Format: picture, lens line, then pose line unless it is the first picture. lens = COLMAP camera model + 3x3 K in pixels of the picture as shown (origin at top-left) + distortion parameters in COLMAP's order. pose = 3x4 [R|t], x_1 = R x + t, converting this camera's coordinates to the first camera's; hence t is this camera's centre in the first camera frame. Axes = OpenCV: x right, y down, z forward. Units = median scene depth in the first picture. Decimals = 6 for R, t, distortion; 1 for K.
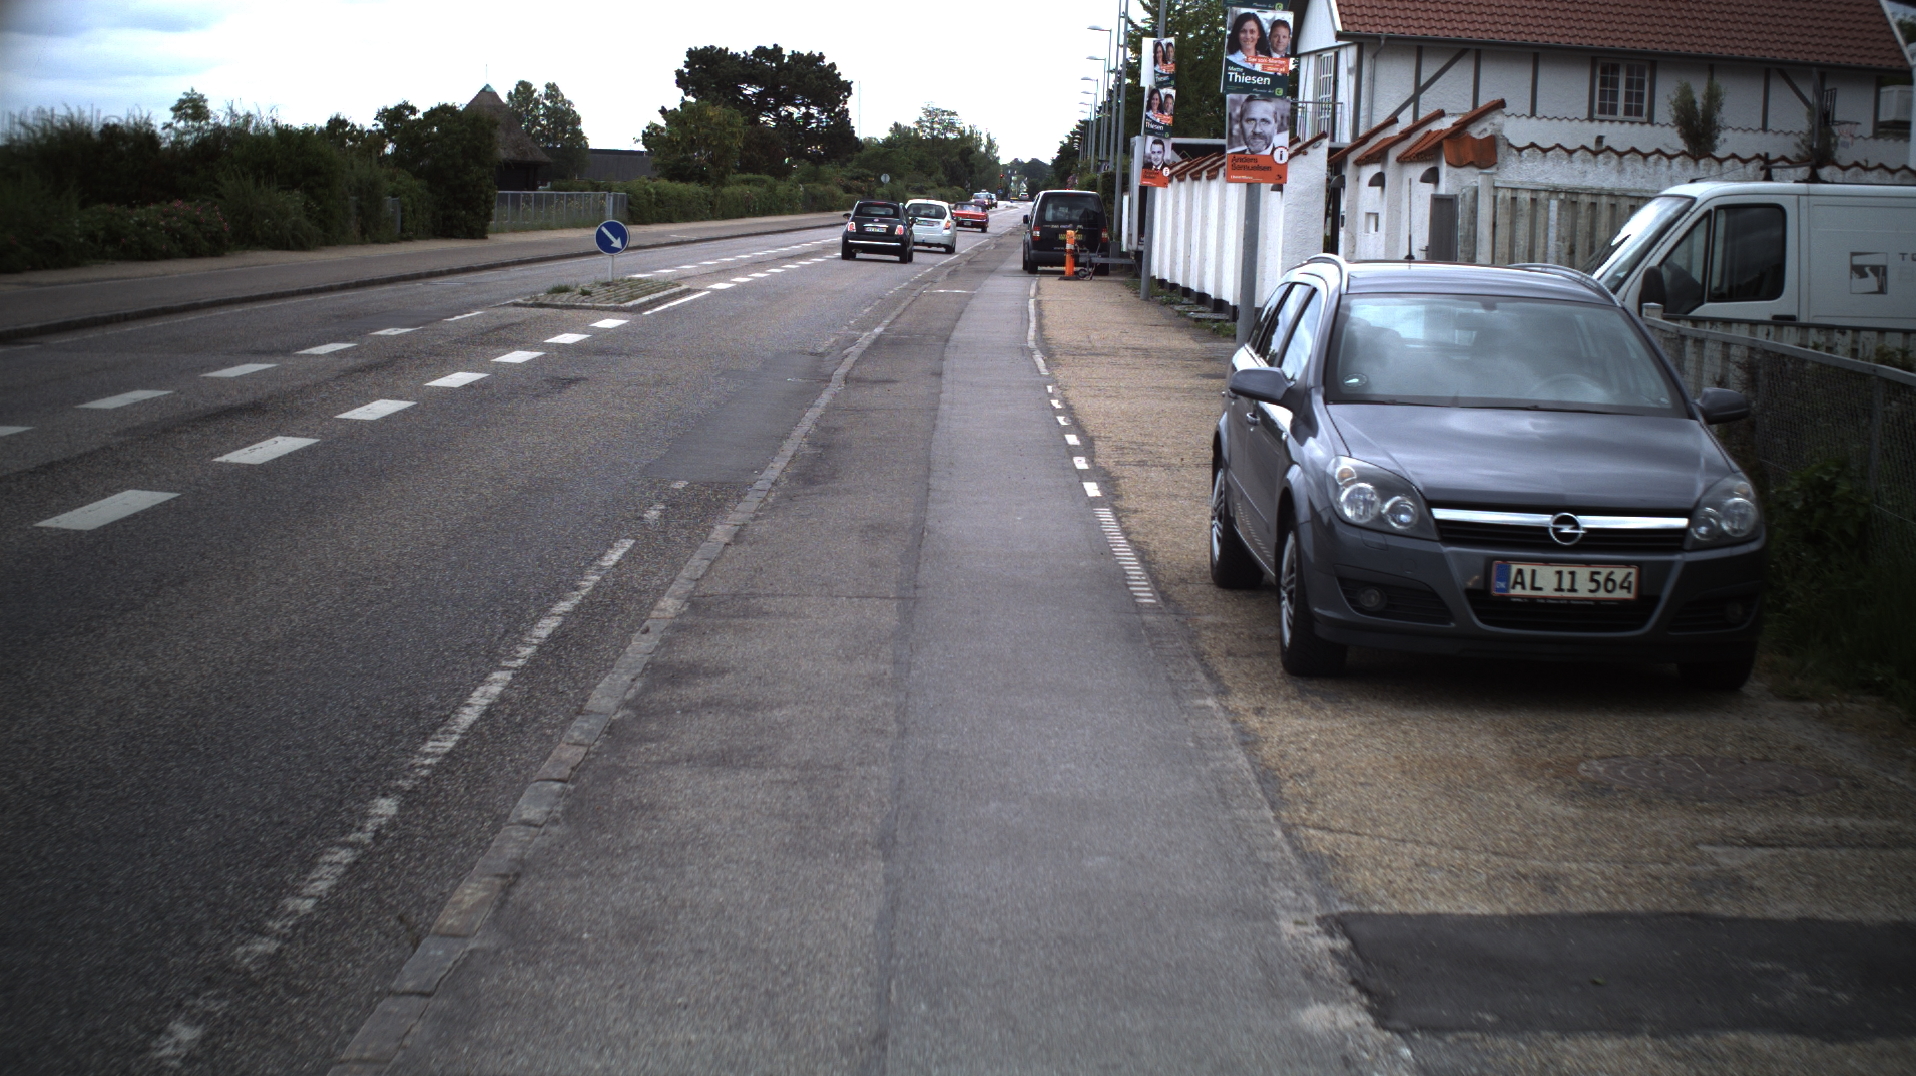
lens RADIAL K [[3150.5, 0, 958.0], [0, 3150.5, 538.0], [0, 0, 1]] dist [-0.288351, 0.421941]
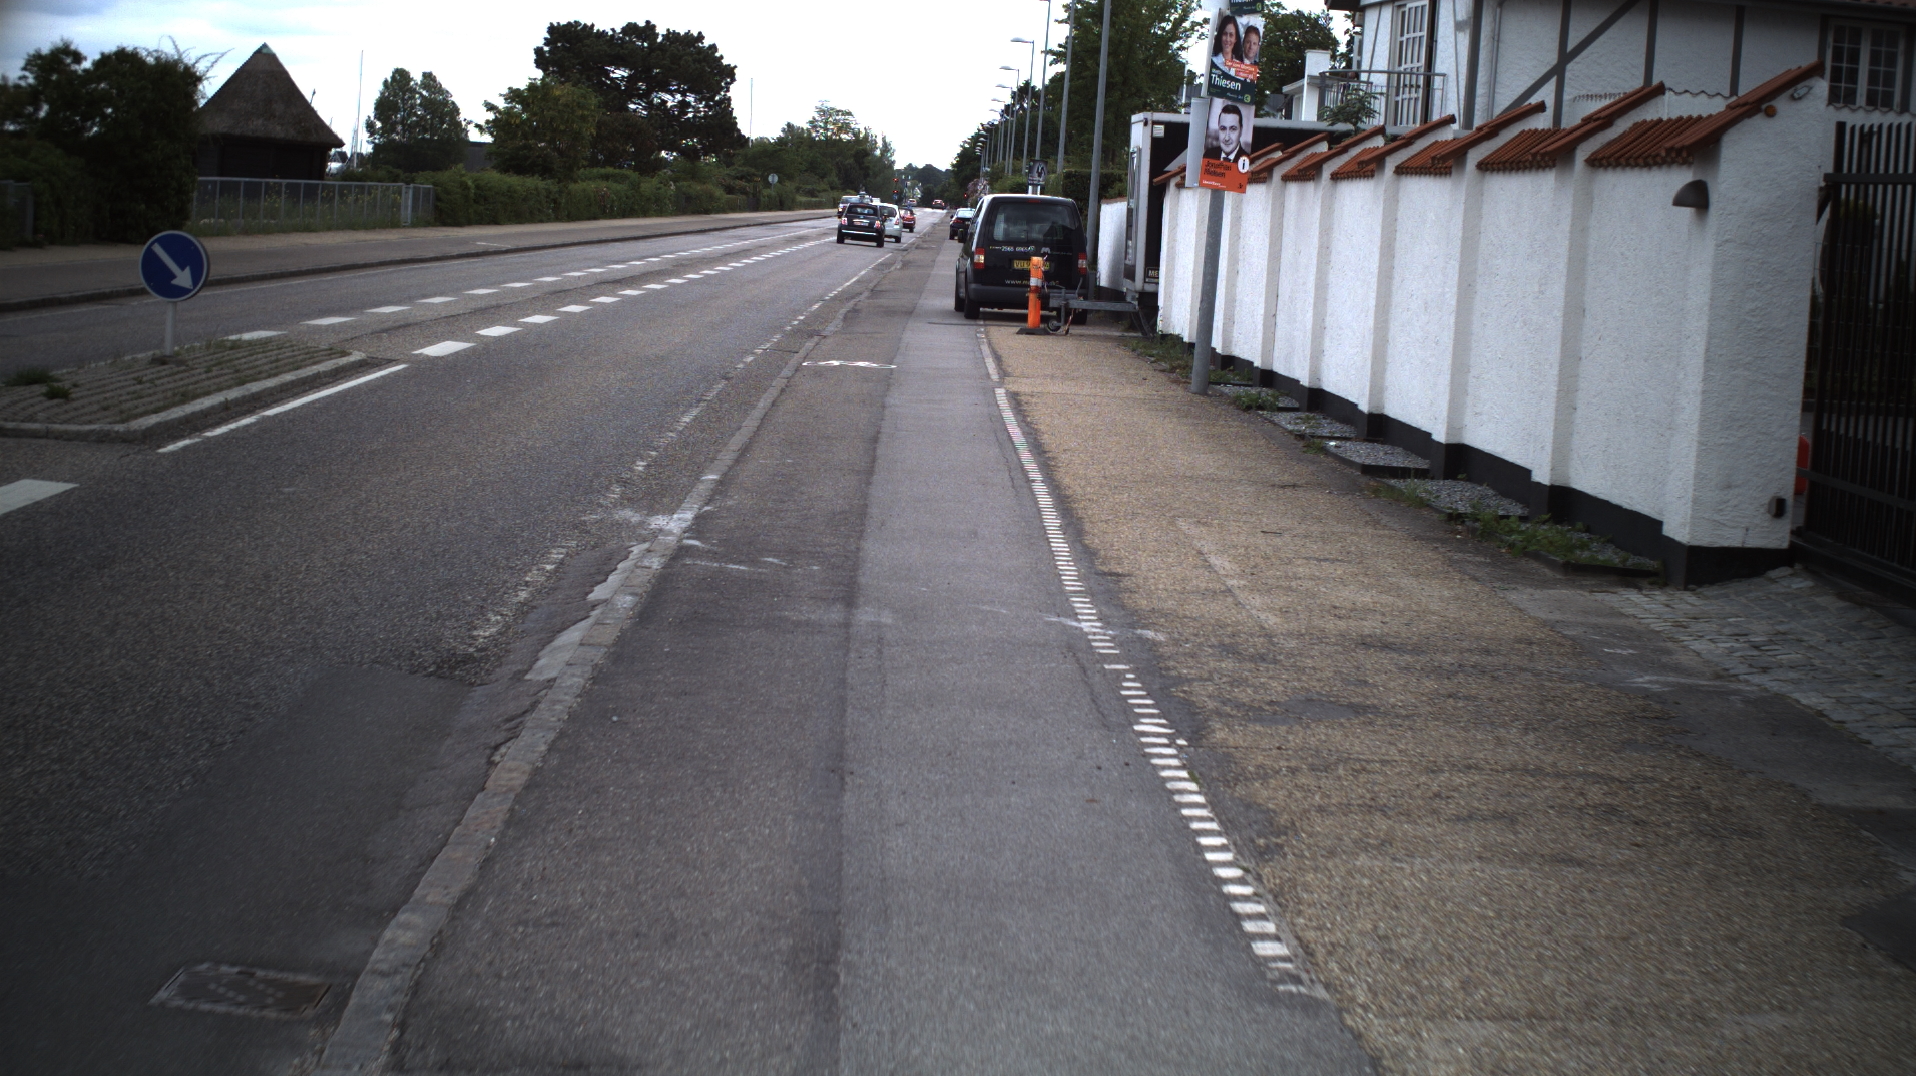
lens RADIAL K [[3150.5, 0, 958.0], [0, 3150.5, 538.0], [0, 0, 1]] dist [-0.288351, 0.421941]
pose [[0.999069, 0.022582, 0.036754, -0.002837], [-0.022516, 0.999744, -0.002228, -0.041335], [-0.036795, 0.001398, 0.999322, 0.383232]]
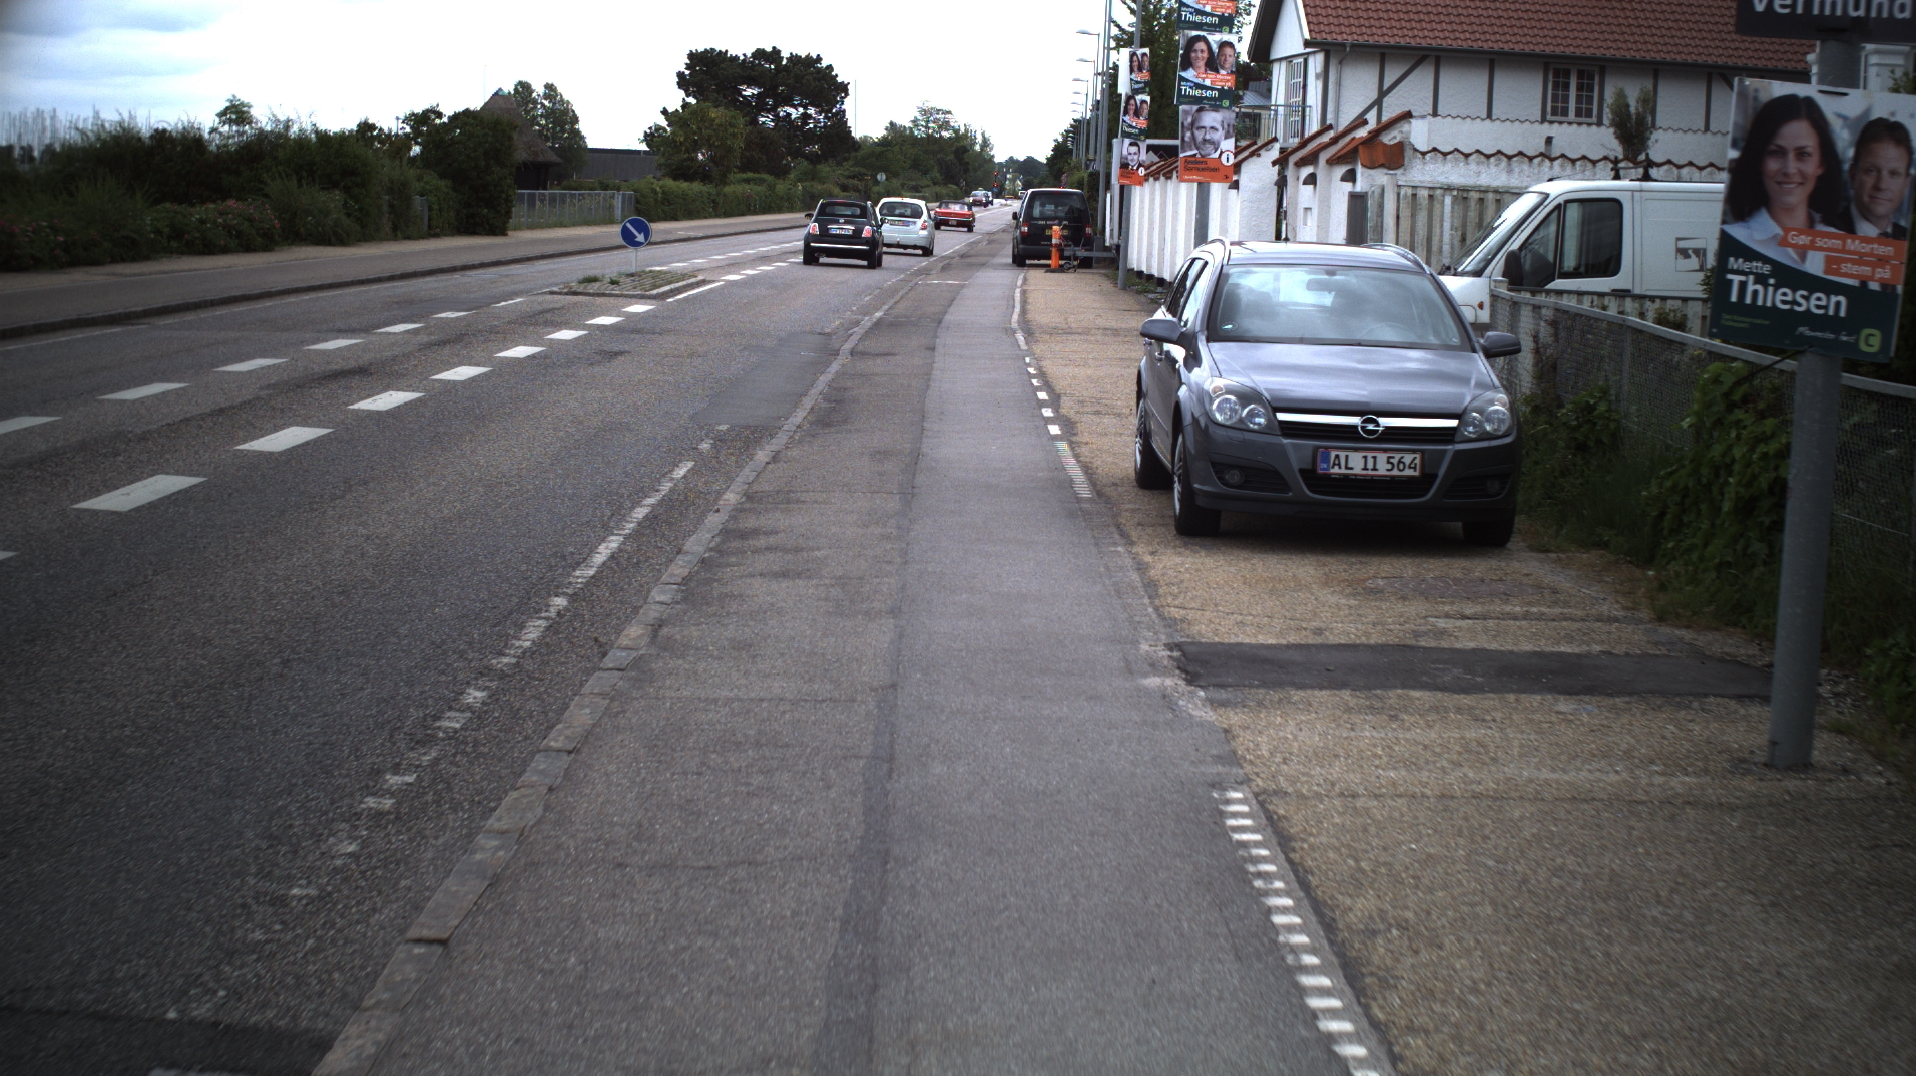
lens RADIAL K [[3150.5, 0, 958.0], [0, 3150.5, 538.0], [0, 0, 1]] dist [-0.288351, 0.421941]
pose [[0.999997, -0.002348, 0.001186, 0.000928], [0.002347, 0.999997, 0.000597, 0.008313], [-0.001187, -0.000594, 0.999999, -0.076550]]
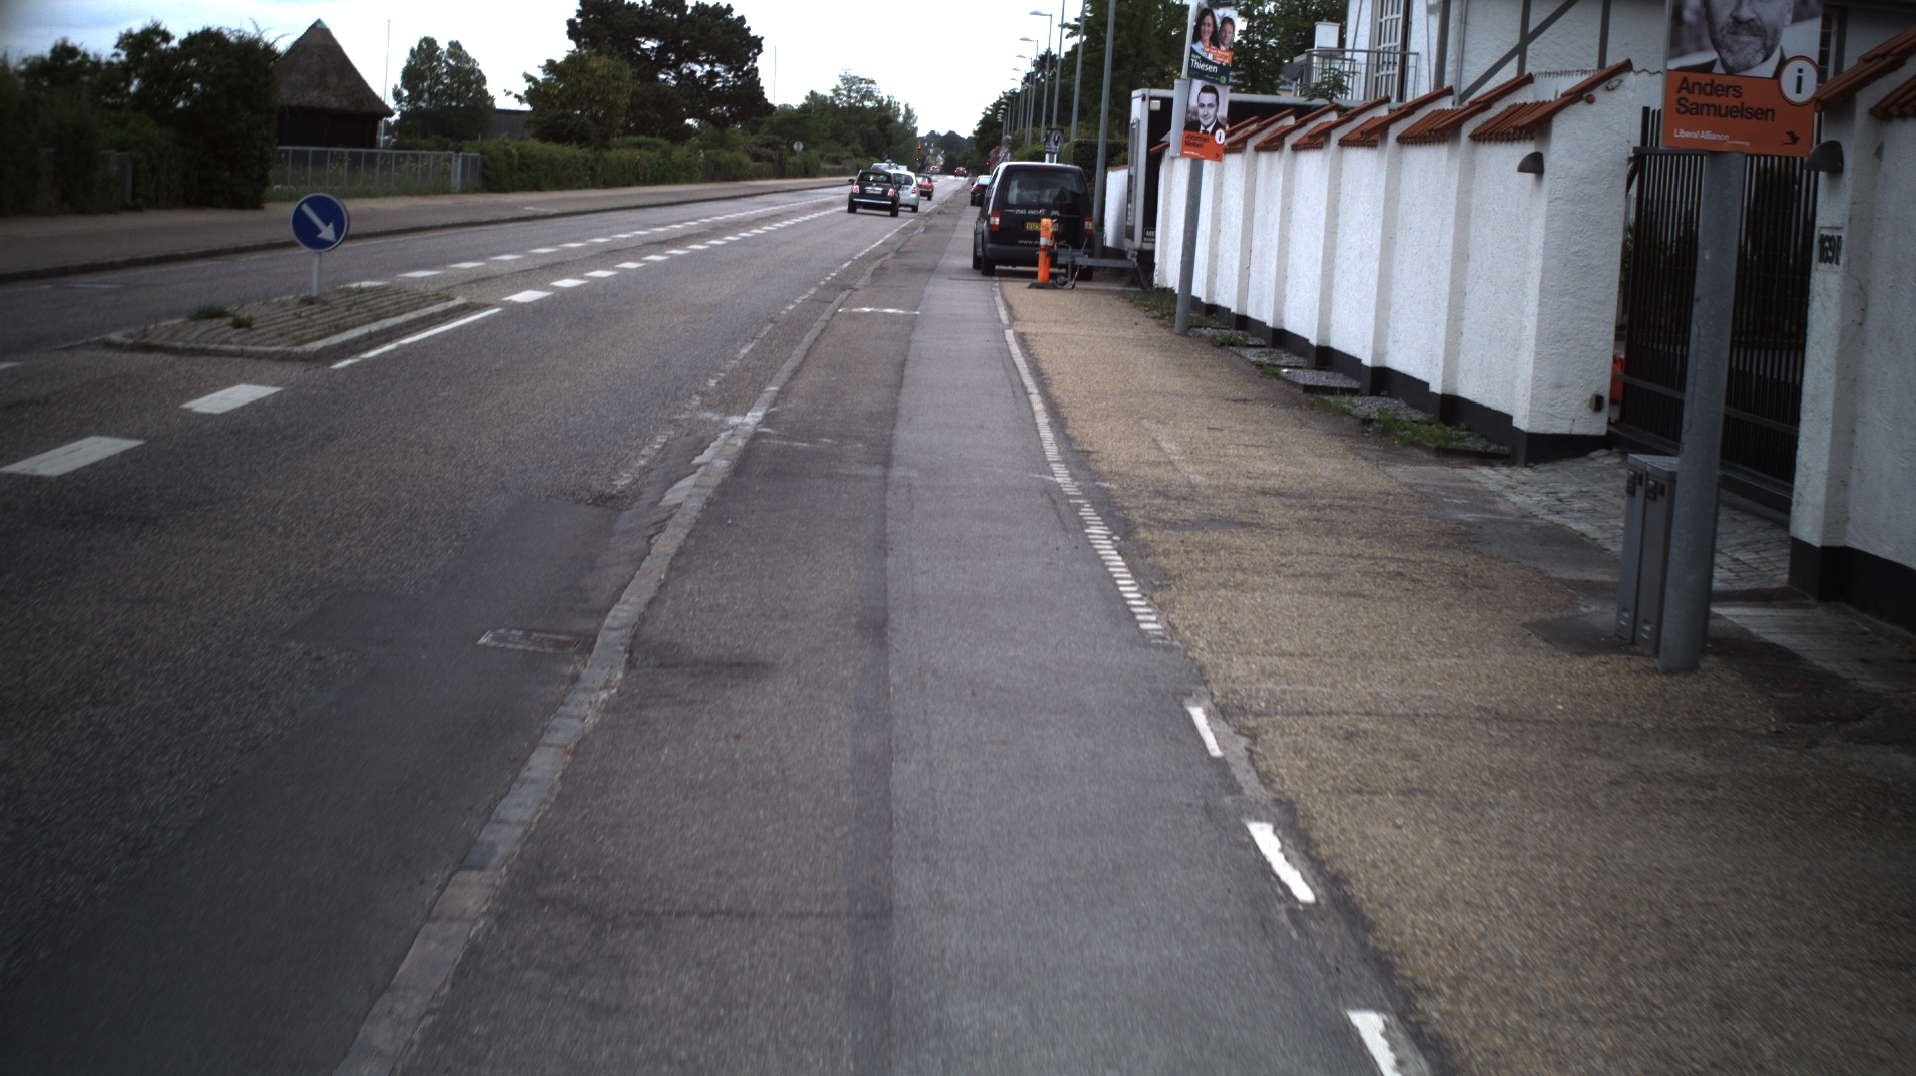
lens RADIAL K [[3150.5, 0, 958.0], [0, 3150.5, 538.0], [0, 0, 1]] dist [-0.288351, 0.421941]
pose [[0.999298, 0.022651, 0.029830, -0.004138], [-0.022908, 0.999703, 0.008295, -0.033029], [-0.029633, -0.008973, 0.999521, 0.306831]]
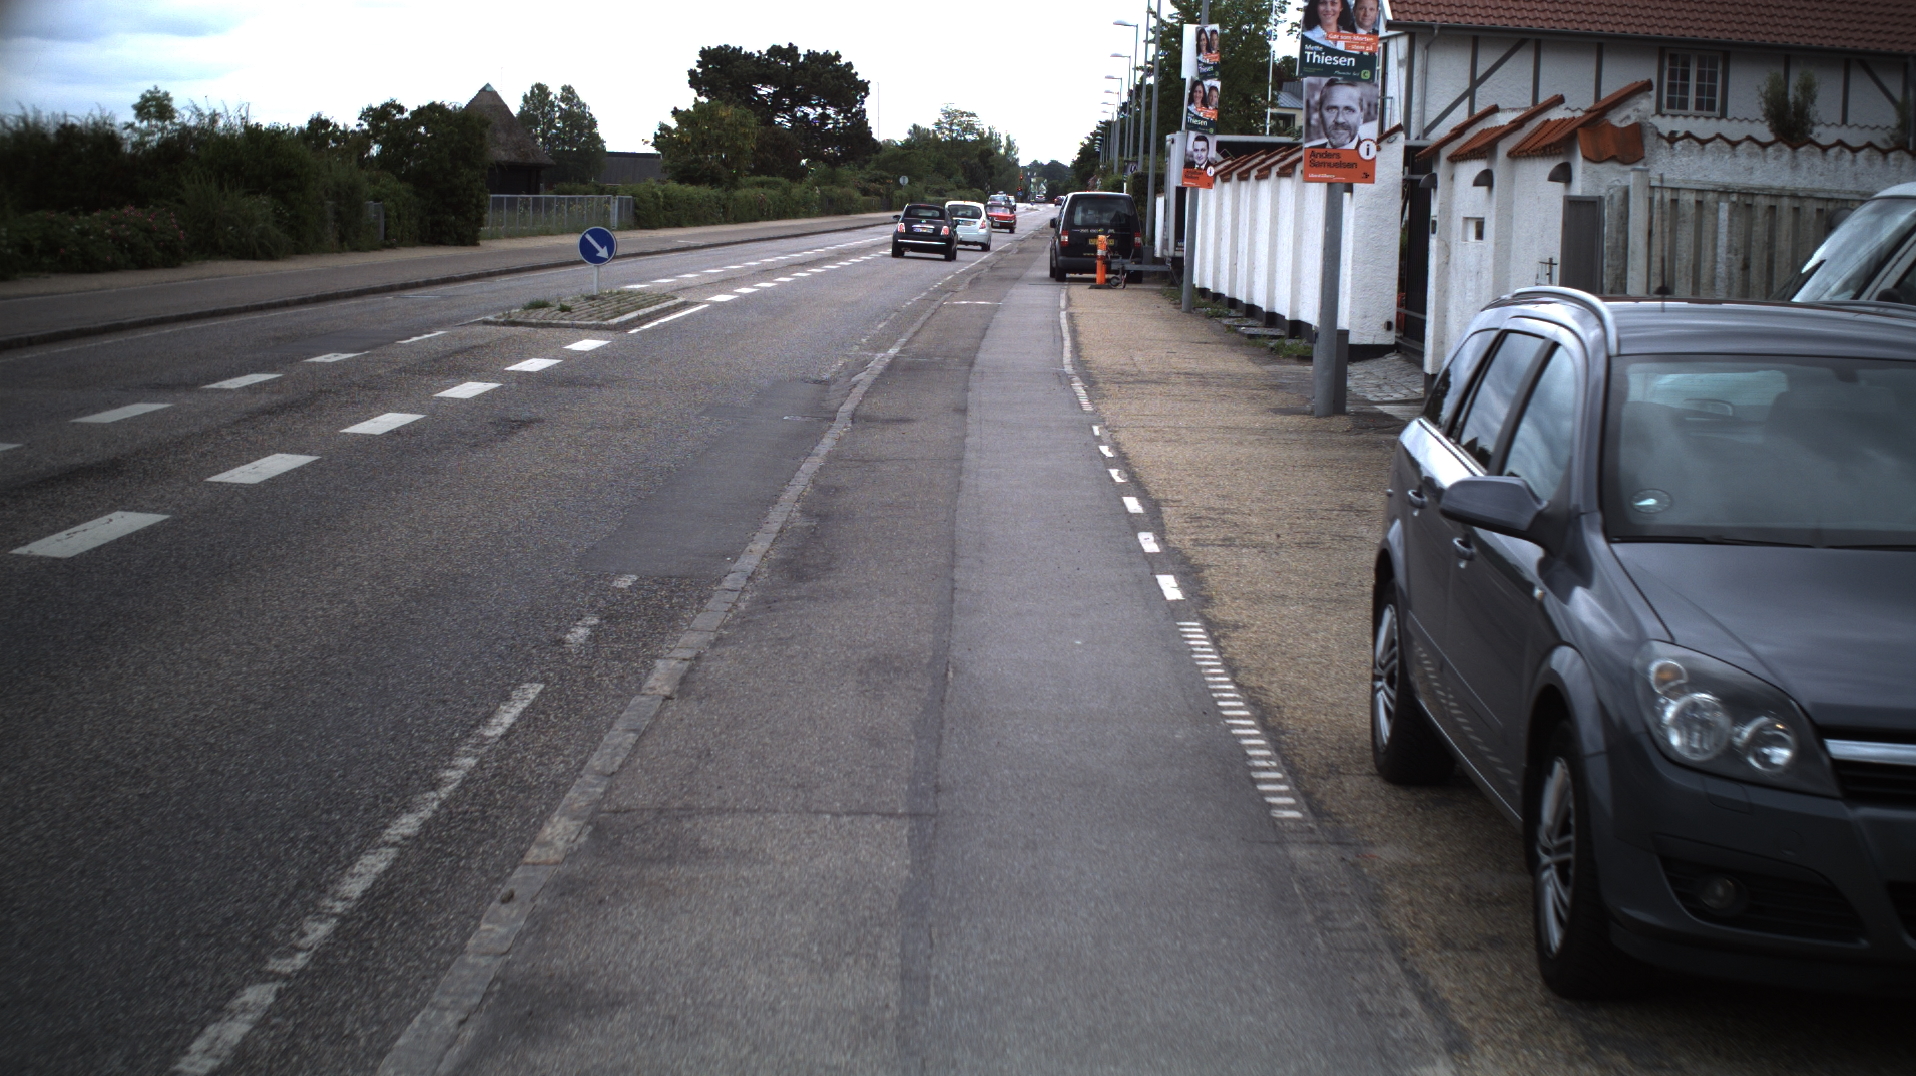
lens RADIAL K [[3150.5, 0, 958.0], [0, 3150.5, 538.0], [0, 0, 1]] dist [-0.288351, 0.421941]
pose [[0.999976, -0.002737, -0.006416, -0.001064], [0.002732, 0.999996, -0.000698, -0.008467], [0.006418, 0.000681, 0.999979, 0.076736]]
